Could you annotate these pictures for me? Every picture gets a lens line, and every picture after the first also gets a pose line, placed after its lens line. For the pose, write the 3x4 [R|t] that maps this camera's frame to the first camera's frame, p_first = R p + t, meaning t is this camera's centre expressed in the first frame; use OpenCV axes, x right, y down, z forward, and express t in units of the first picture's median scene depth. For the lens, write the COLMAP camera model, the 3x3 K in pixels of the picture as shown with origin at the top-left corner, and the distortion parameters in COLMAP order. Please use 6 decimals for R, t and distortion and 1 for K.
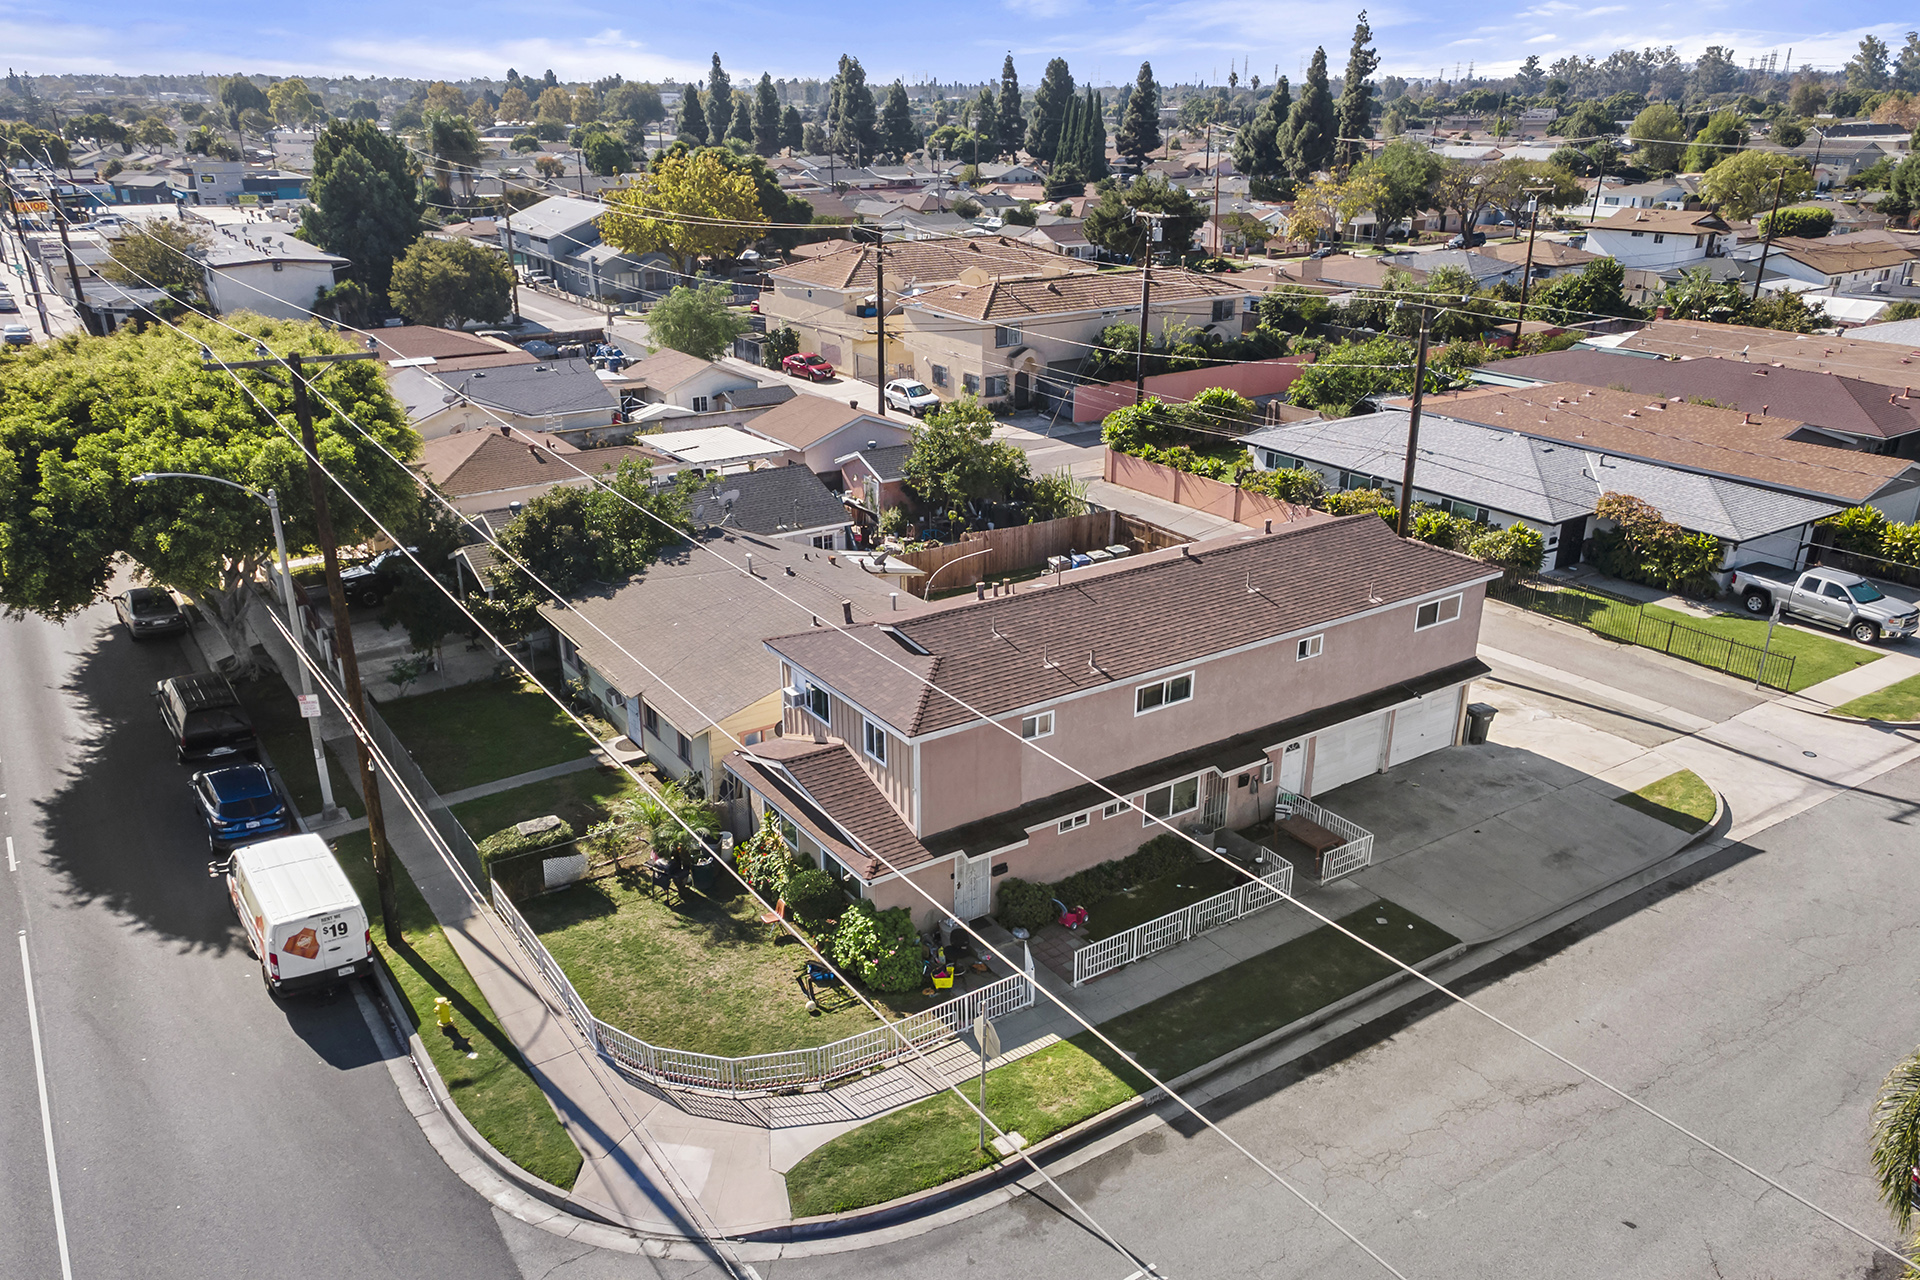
lens RADIAL K [[1419.9, 0, 979.3], [0, 1419.9, 636.9], [0, 0, 1]] dist [0.032967, 0.006019]
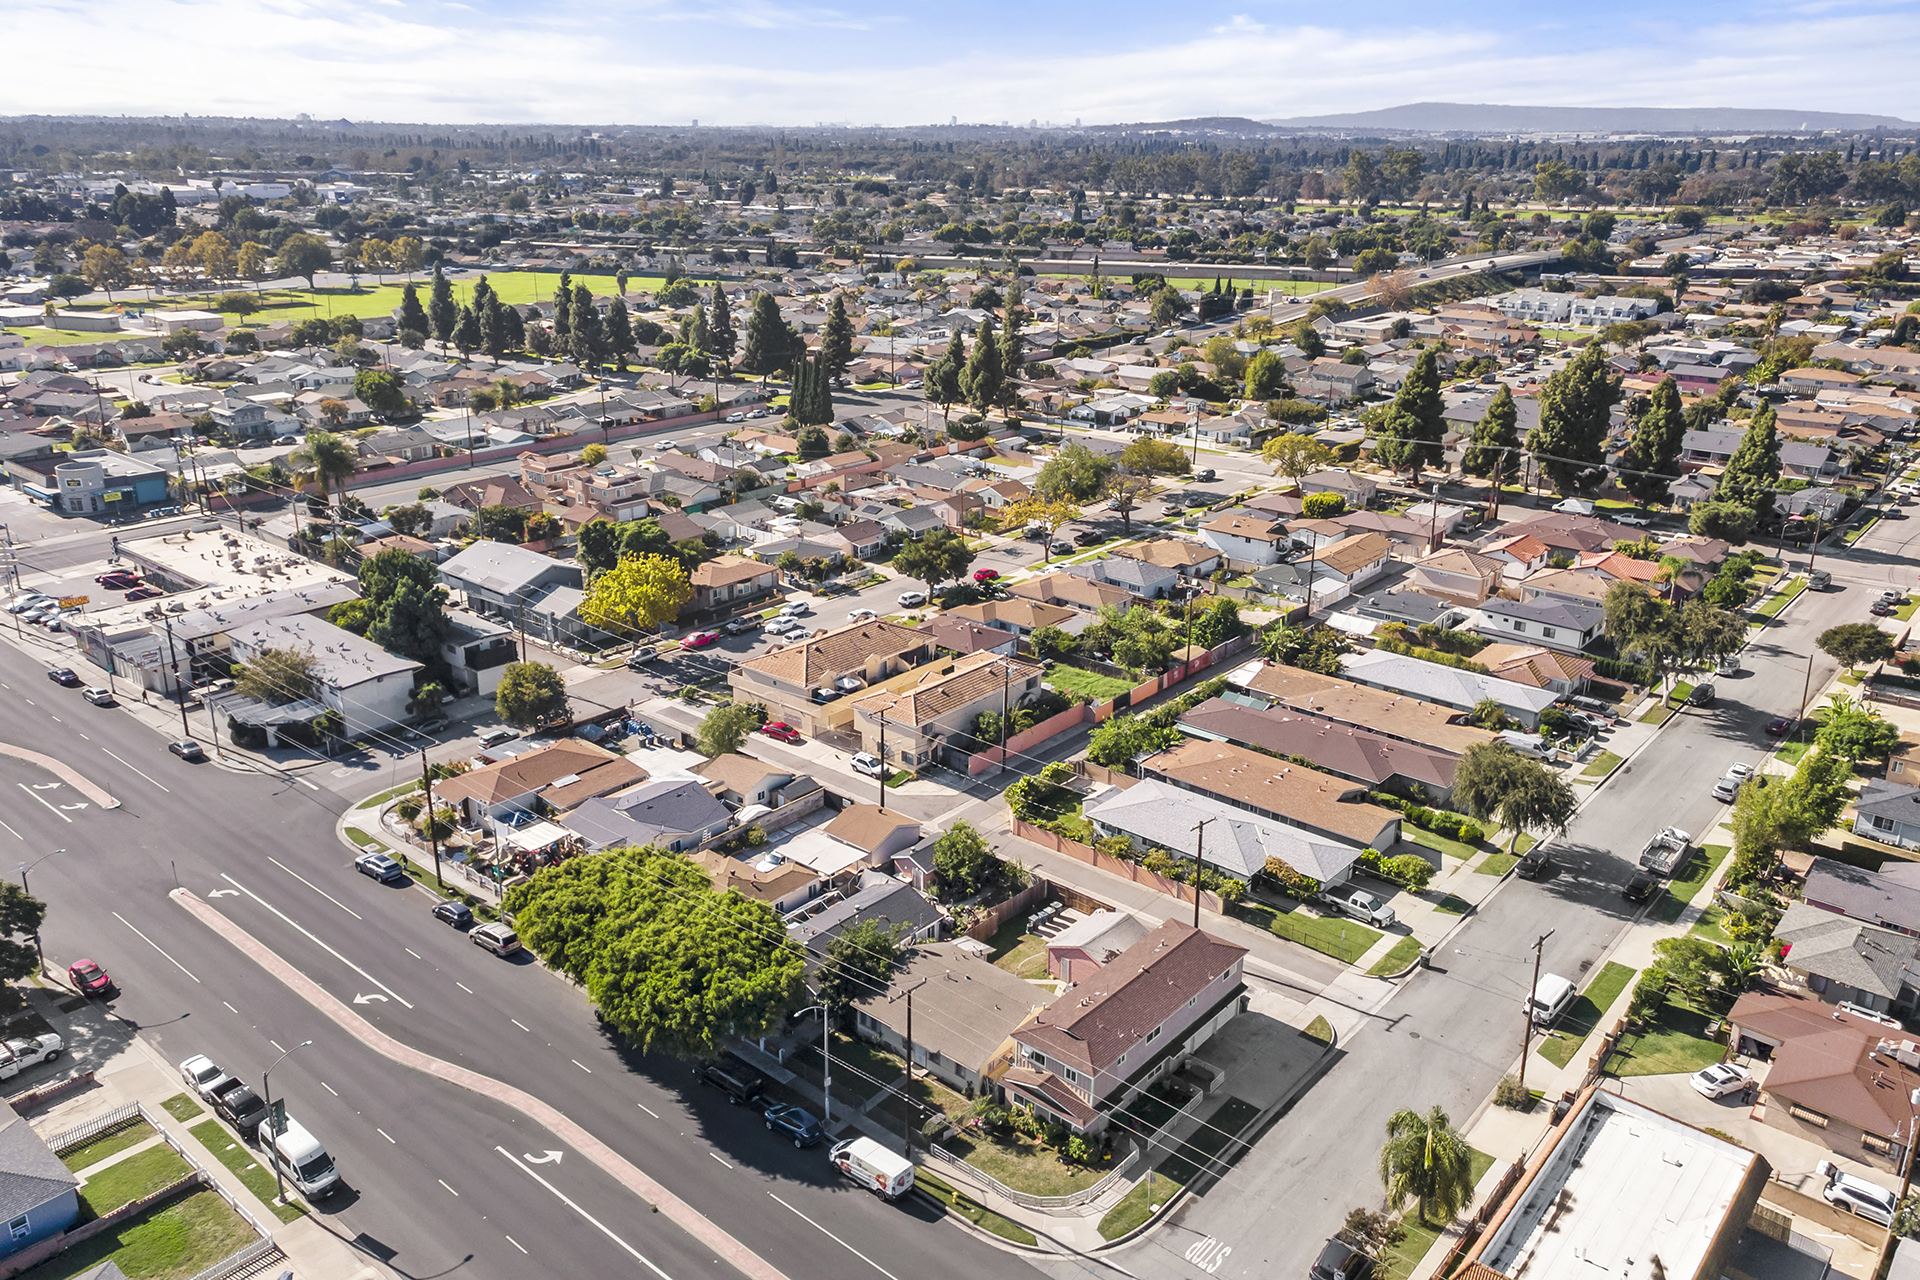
lens RADIAL K [[1404.2, 0, 1014.9], [0, 1404.2, 603.8], [0, 0, 1]] dist [0.036778, 0.000883]
pose [[0.956924, -0.060983, 0.283862, -0.698399], [0.075236, 0.996380, -0.039573, -0.573997], [-0.280421, 0.059225, 0.958048, -1.306161]]
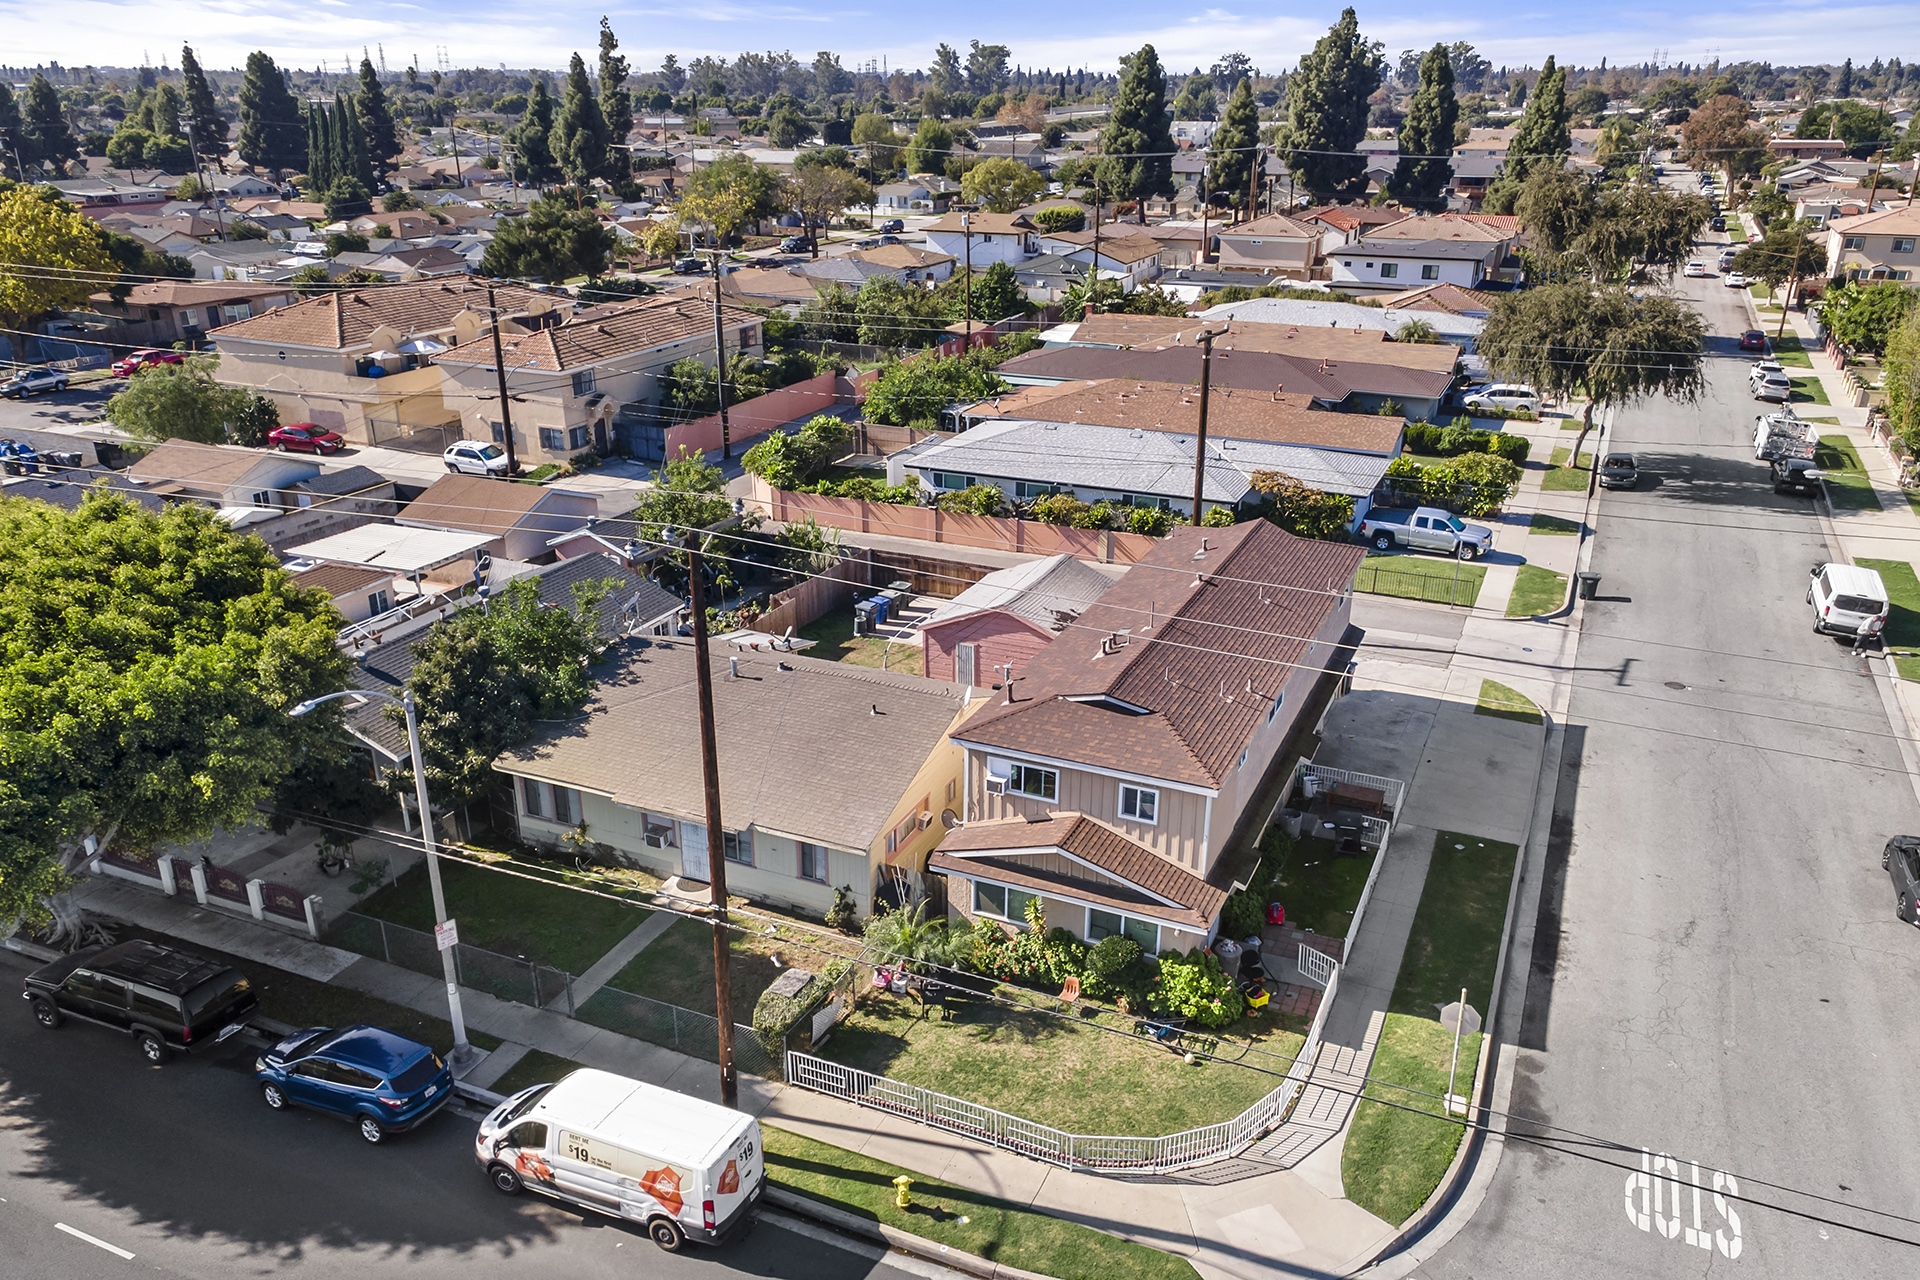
lens RADIAL K [[1419.9, 0, 979.3], [0, 1419.9, 636.9], [0, 0, 1]] dist [0.032967, 0.006019]
pose [[0.852293, -0.187593, 0.488268, -0.501785], [0.185412, 0.981212, 0.053338, -0.095280], [-0.489101, 0.045072, 0.871062, 0.096717]]
